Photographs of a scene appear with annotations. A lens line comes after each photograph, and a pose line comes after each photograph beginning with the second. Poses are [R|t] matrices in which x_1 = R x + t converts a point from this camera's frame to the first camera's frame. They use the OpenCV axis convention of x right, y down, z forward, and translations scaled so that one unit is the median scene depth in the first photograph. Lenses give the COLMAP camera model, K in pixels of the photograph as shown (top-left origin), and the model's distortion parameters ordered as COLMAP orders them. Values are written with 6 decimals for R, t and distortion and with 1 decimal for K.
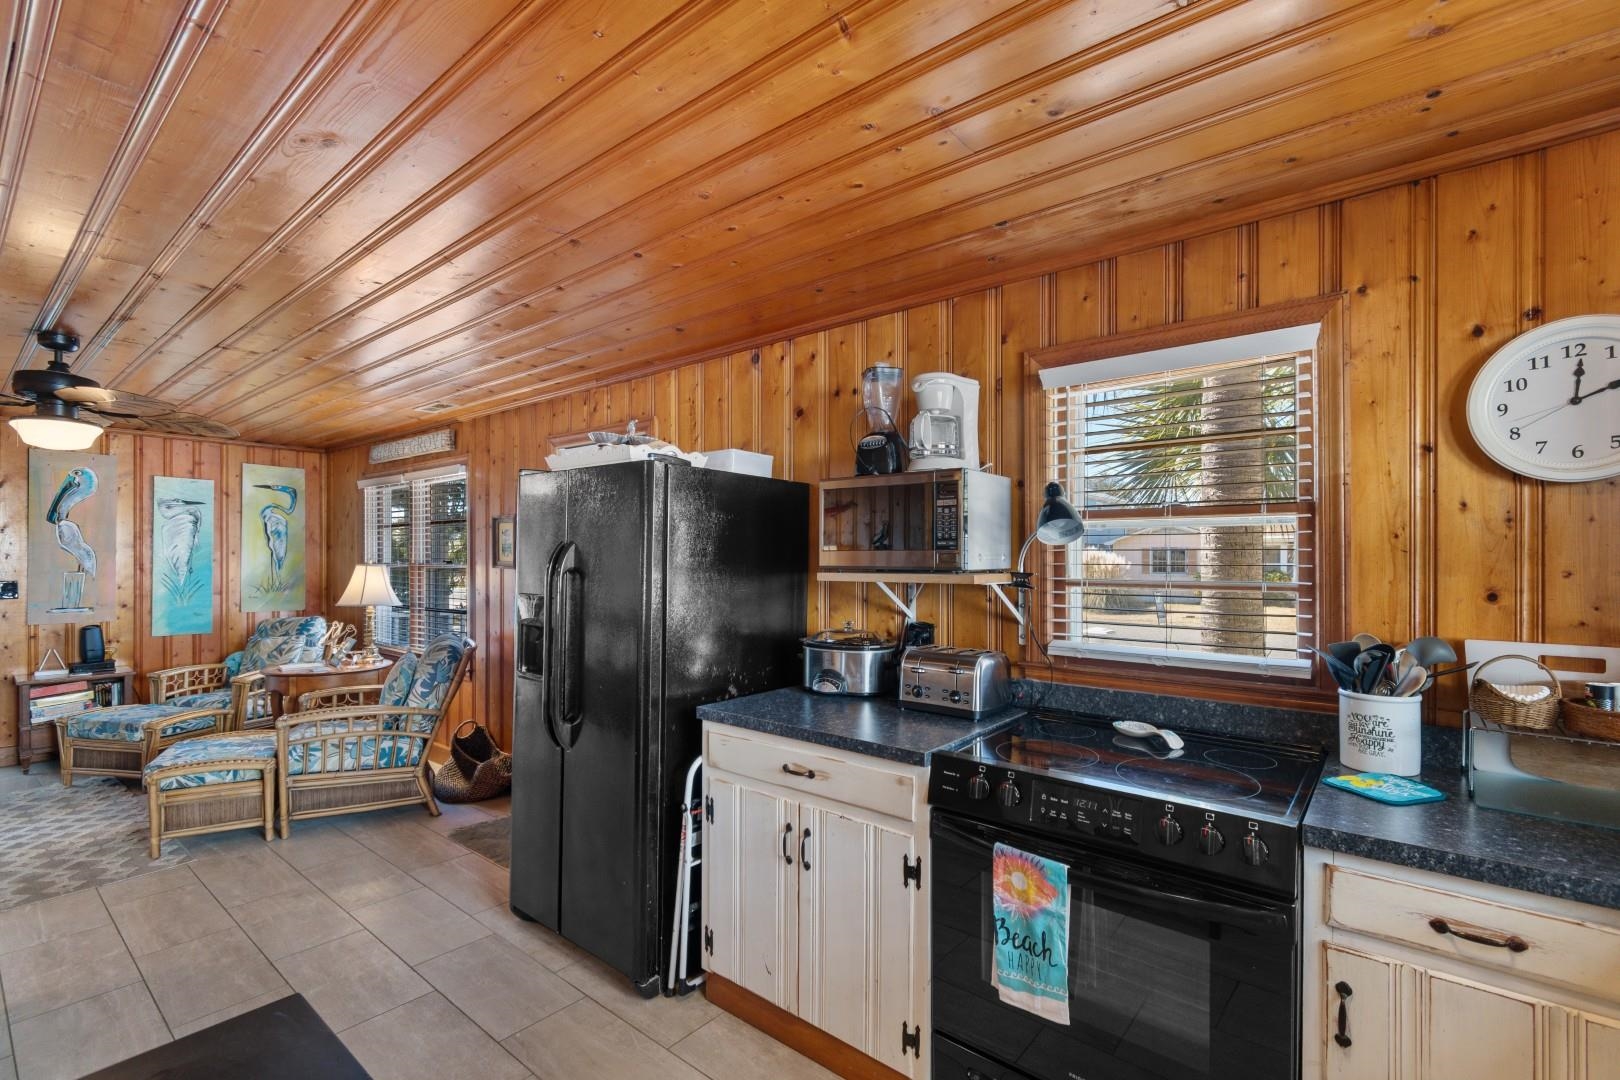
lens RADIAL K [[722.7, 0, 800.9], [0, 722.7, 562.6], [0, 0, 1]] dist [0.002010, 0.000713]
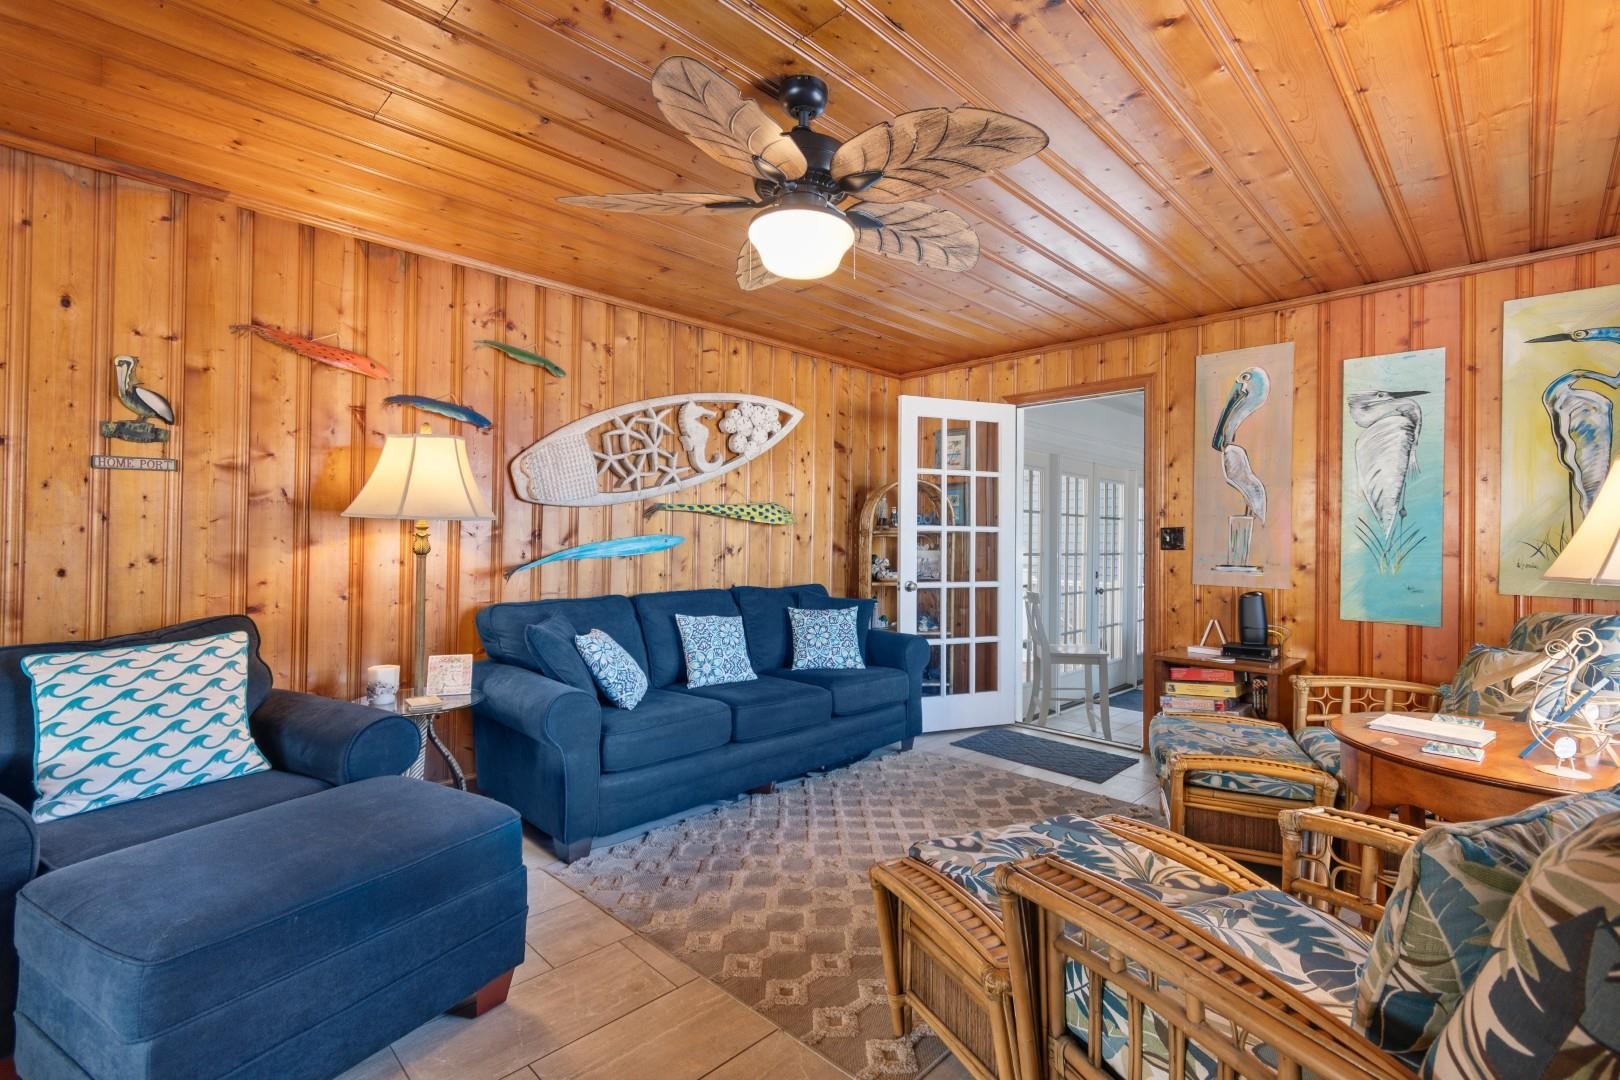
lens RADIAL K [[722.7, 0, 810.9], [0, 722.7, 534.7], [0, 0, 1]] dist [0.002010, 0.000713]
pose [[-0.091788, -0.008002, -0.995746, -0.240860], [-0.013670, 0.999884, -0.006775, 0.040932], [0.995685, 0.012990, -0.091887, 0.618374]]
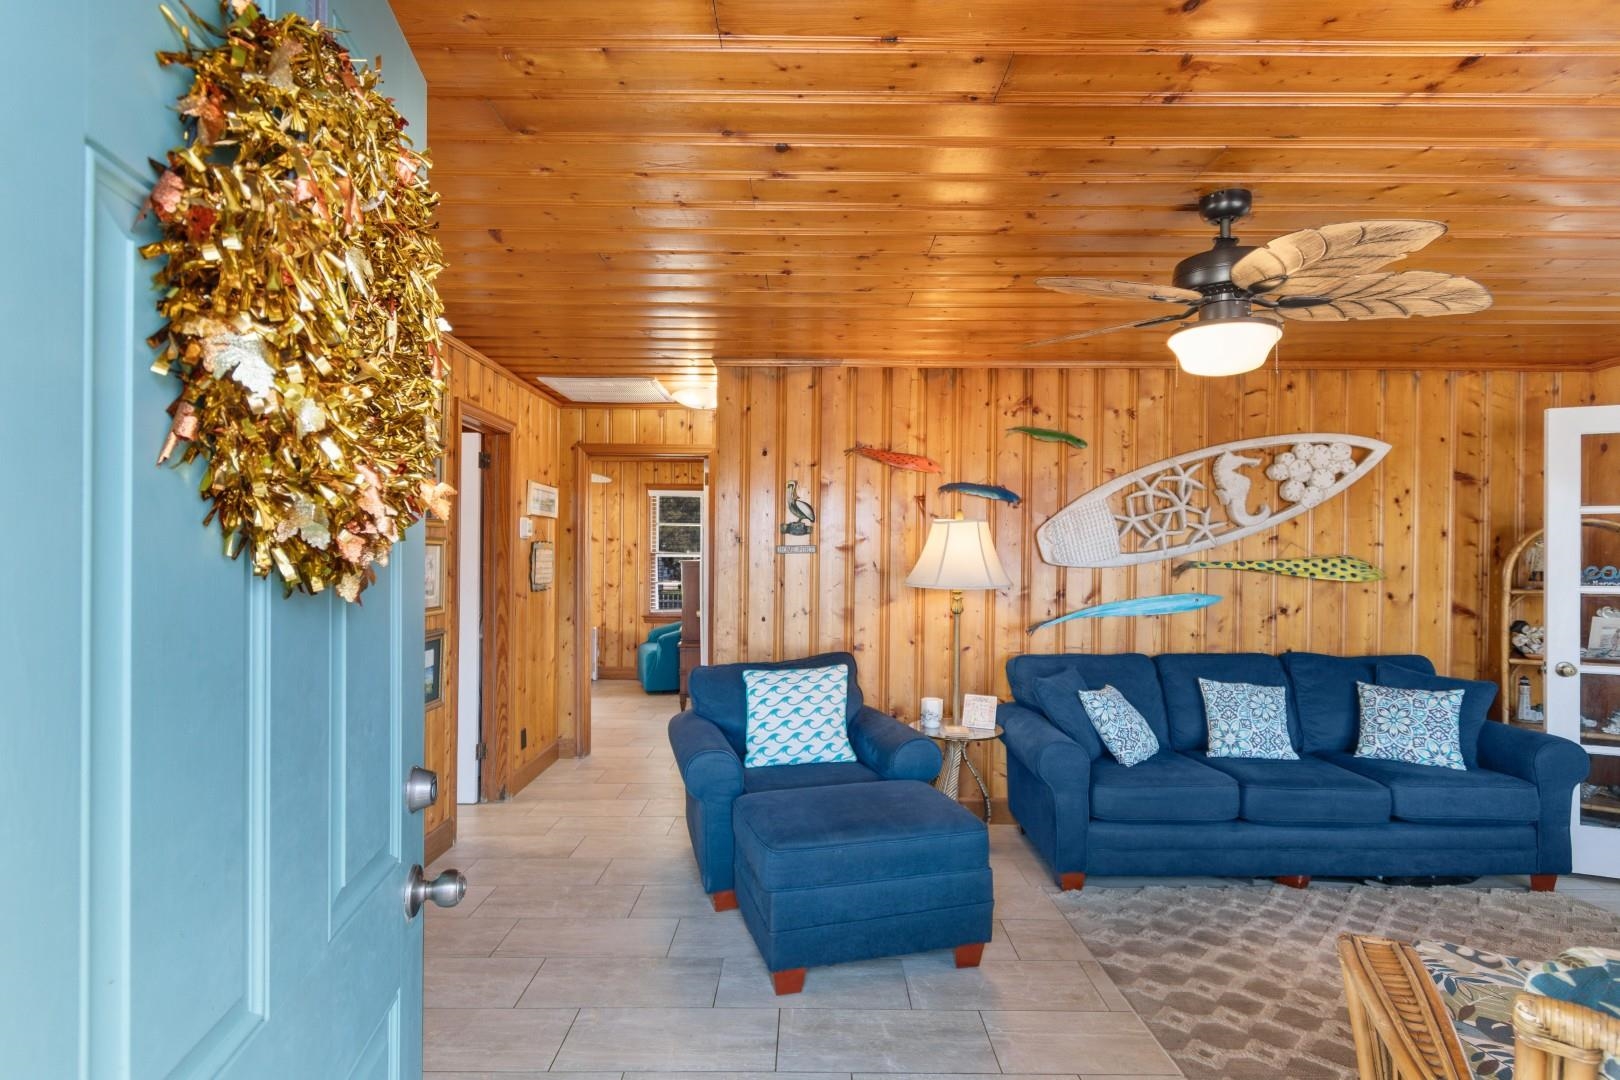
lens RADIAL K [[803.8, 0, 814.3], [0, 803.8, 556.2], [0, 0, 1]] dist [0.002063, -0.004566]
pose [[-0.767615, -0.006081, -0.640883, -0.168158], [-0.010265, 0.999943, 0.002806, 0.004203], [0.640829, 0.008732, -0.767634, 0.762331]]
